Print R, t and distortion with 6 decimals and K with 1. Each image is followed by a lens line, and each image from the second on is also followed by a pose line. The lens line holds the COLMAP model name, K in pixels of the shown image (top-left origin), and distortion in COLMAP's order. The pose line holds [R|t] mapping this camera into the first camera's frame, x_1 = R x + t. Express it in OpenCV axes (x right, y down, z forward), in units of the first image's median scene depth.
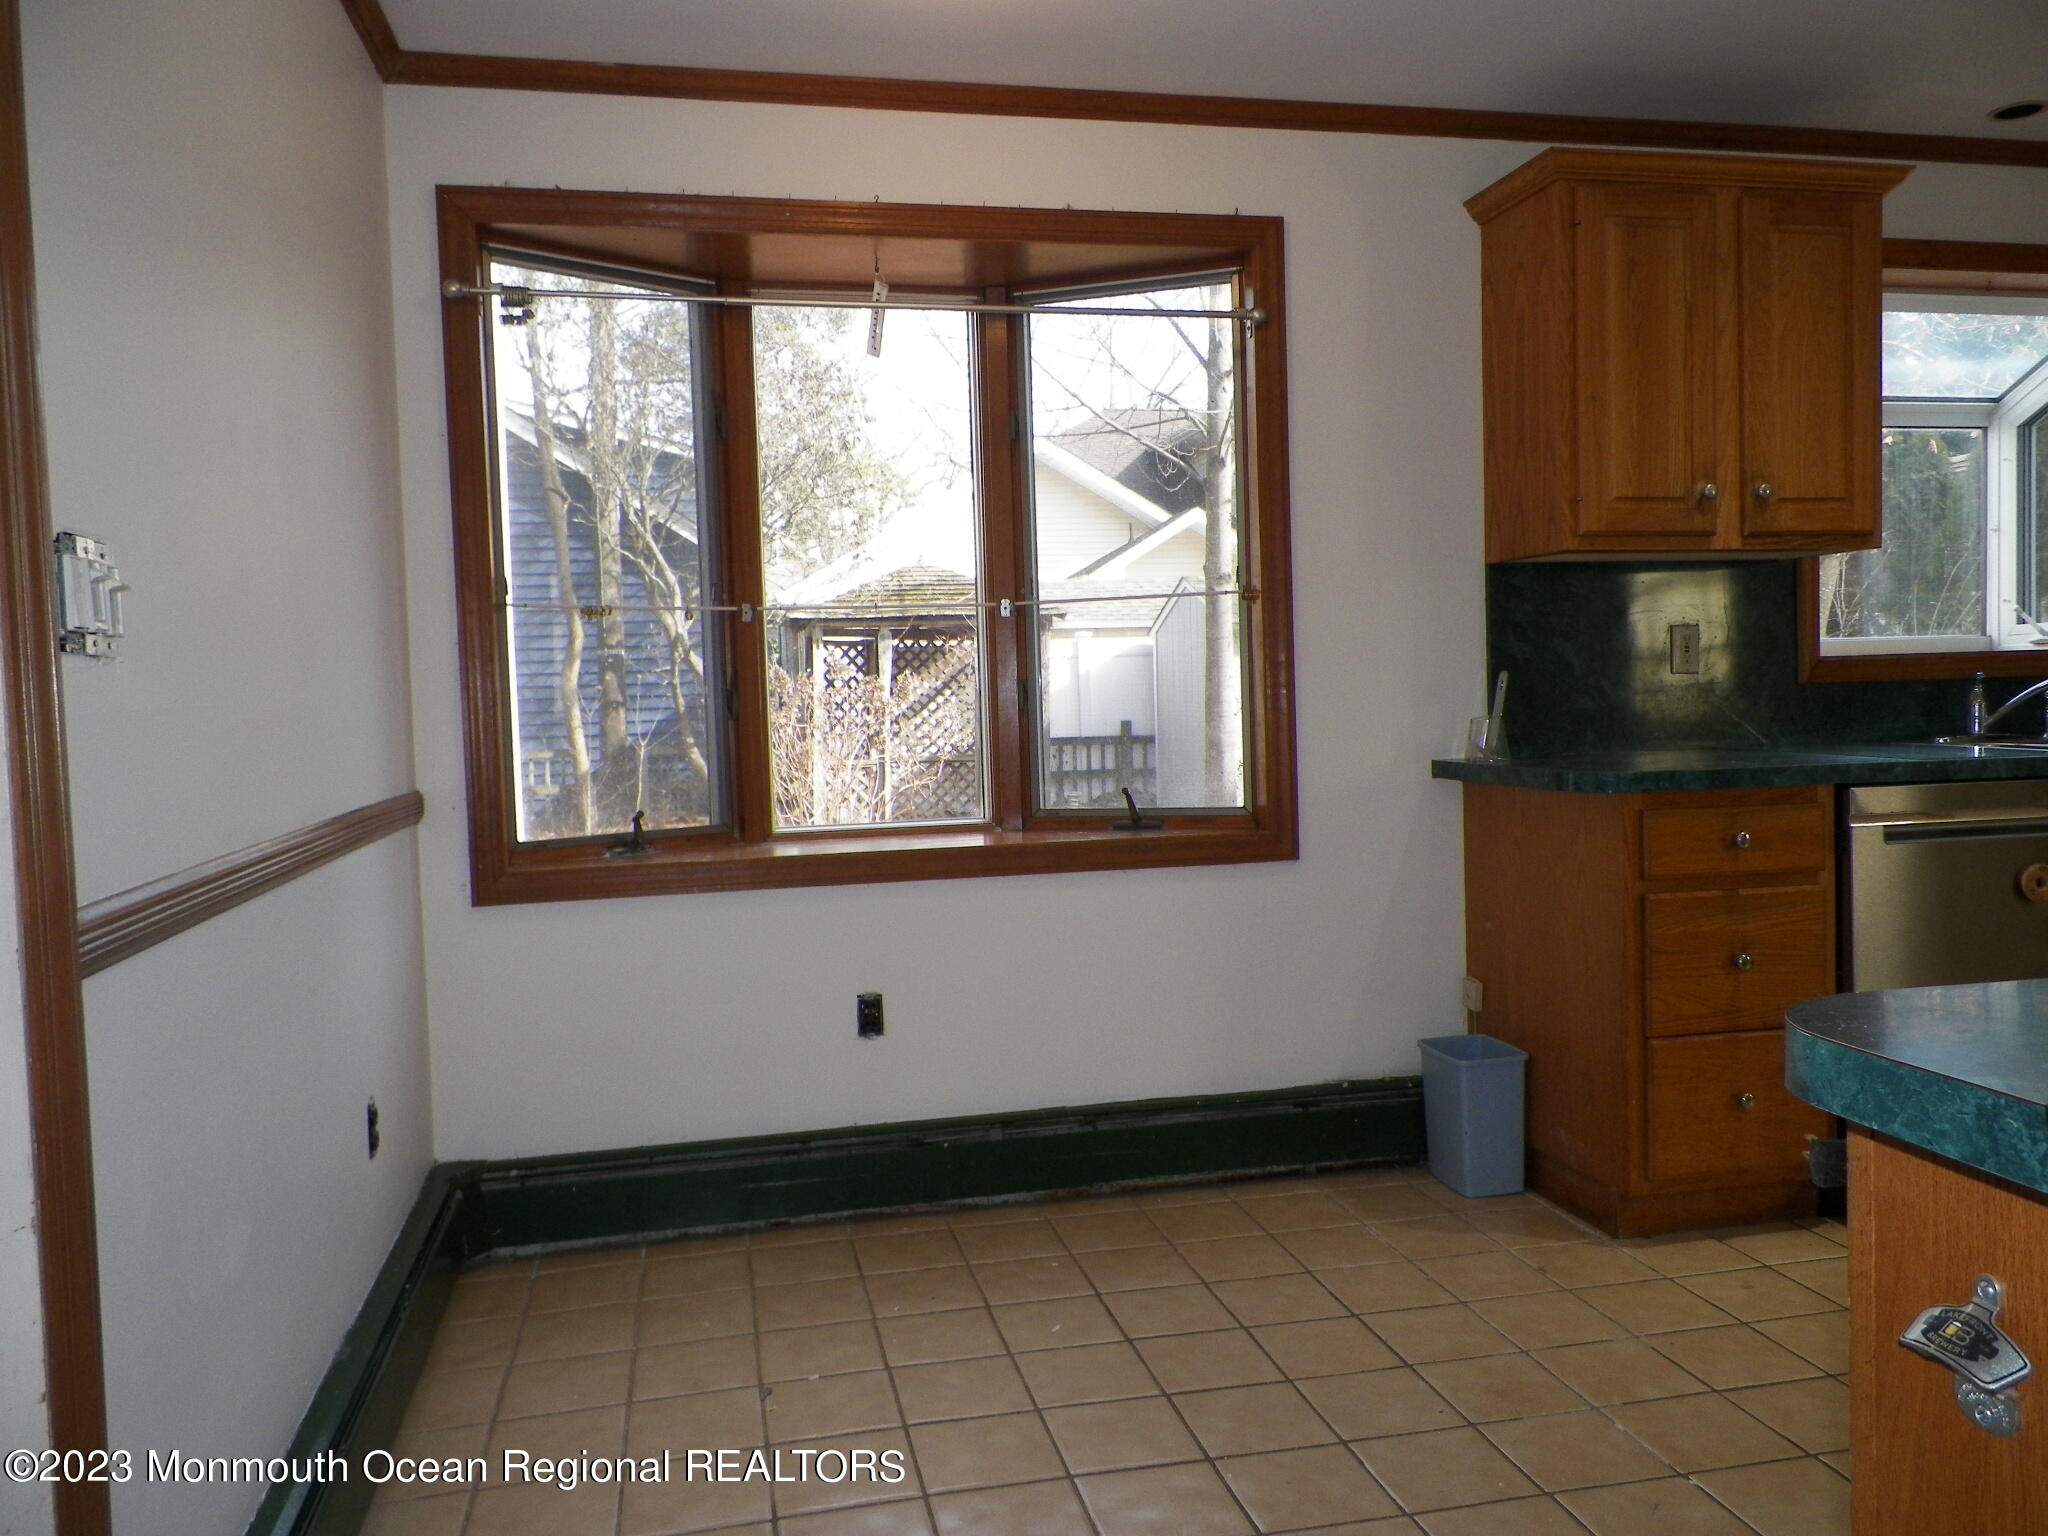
lens RADIAL K [[1539.5, 0, 1026.2], [0, 1539.5, 767.0], [0, 0, 1]] dist [0.015818, -0.010561]
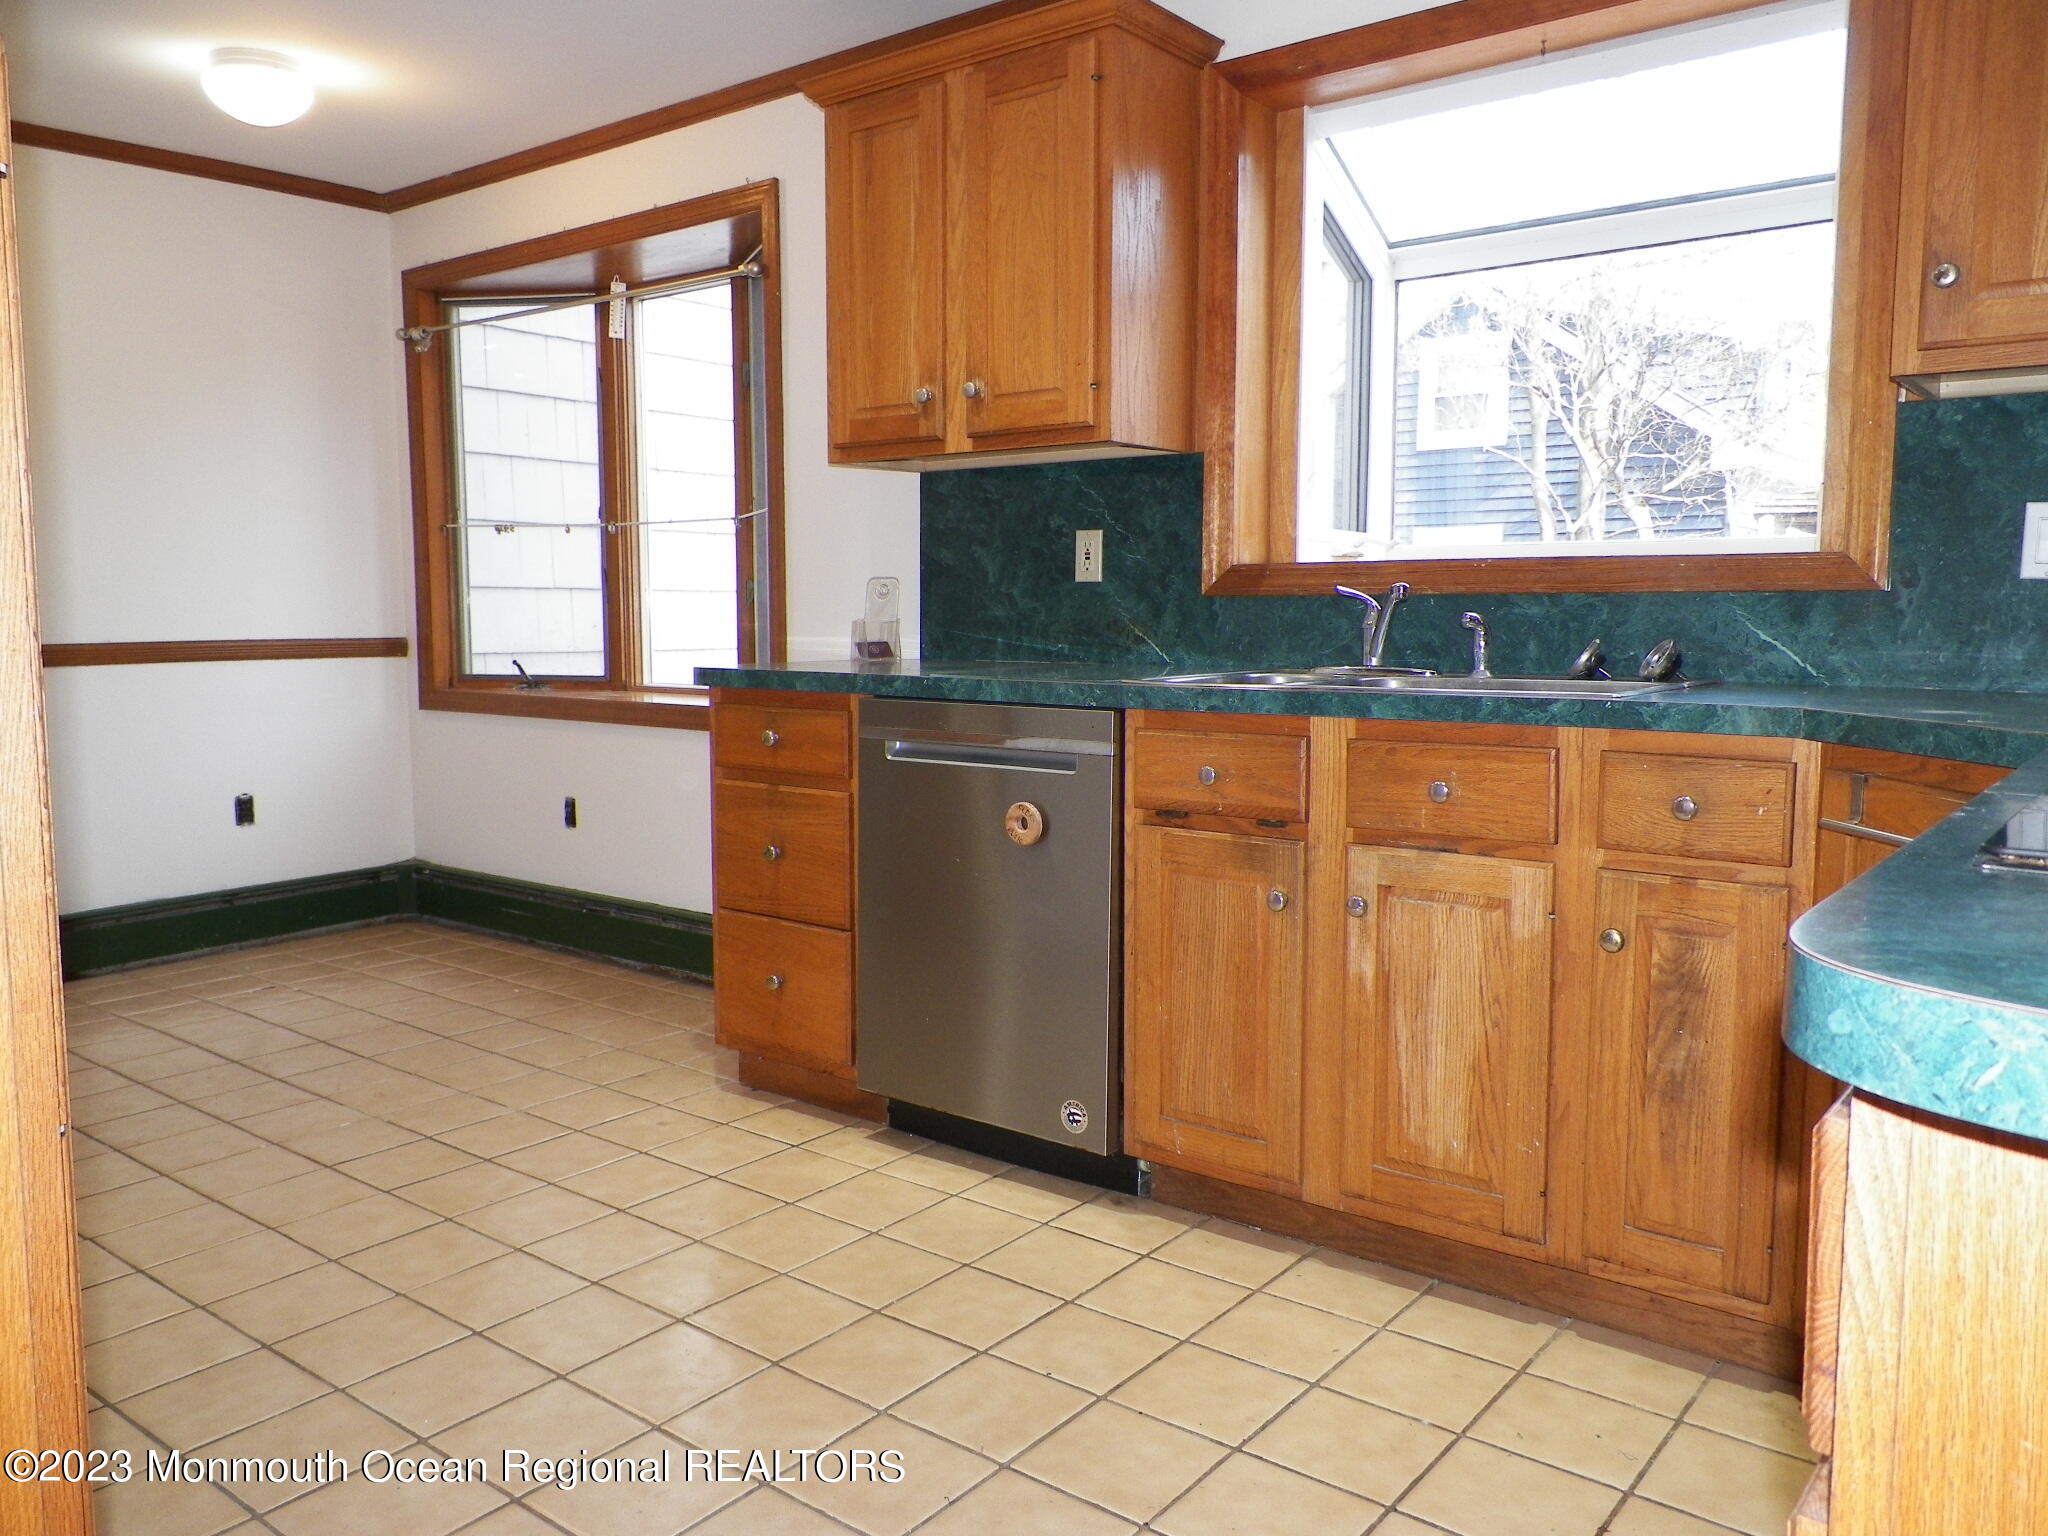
lens RADIAL K [[1539.5, 0, 1018.5], [0, 1539.5, 765.2], [0, 0, 1]] dist [0.015818, -0.010561]
pose [[0.631325, 0.108176, -0.767937, 1.251078], [-0.057825, 0.994033, 0.092487, -0.038093], [0.773359, -0.013983, 0.633814, 0.415543]]
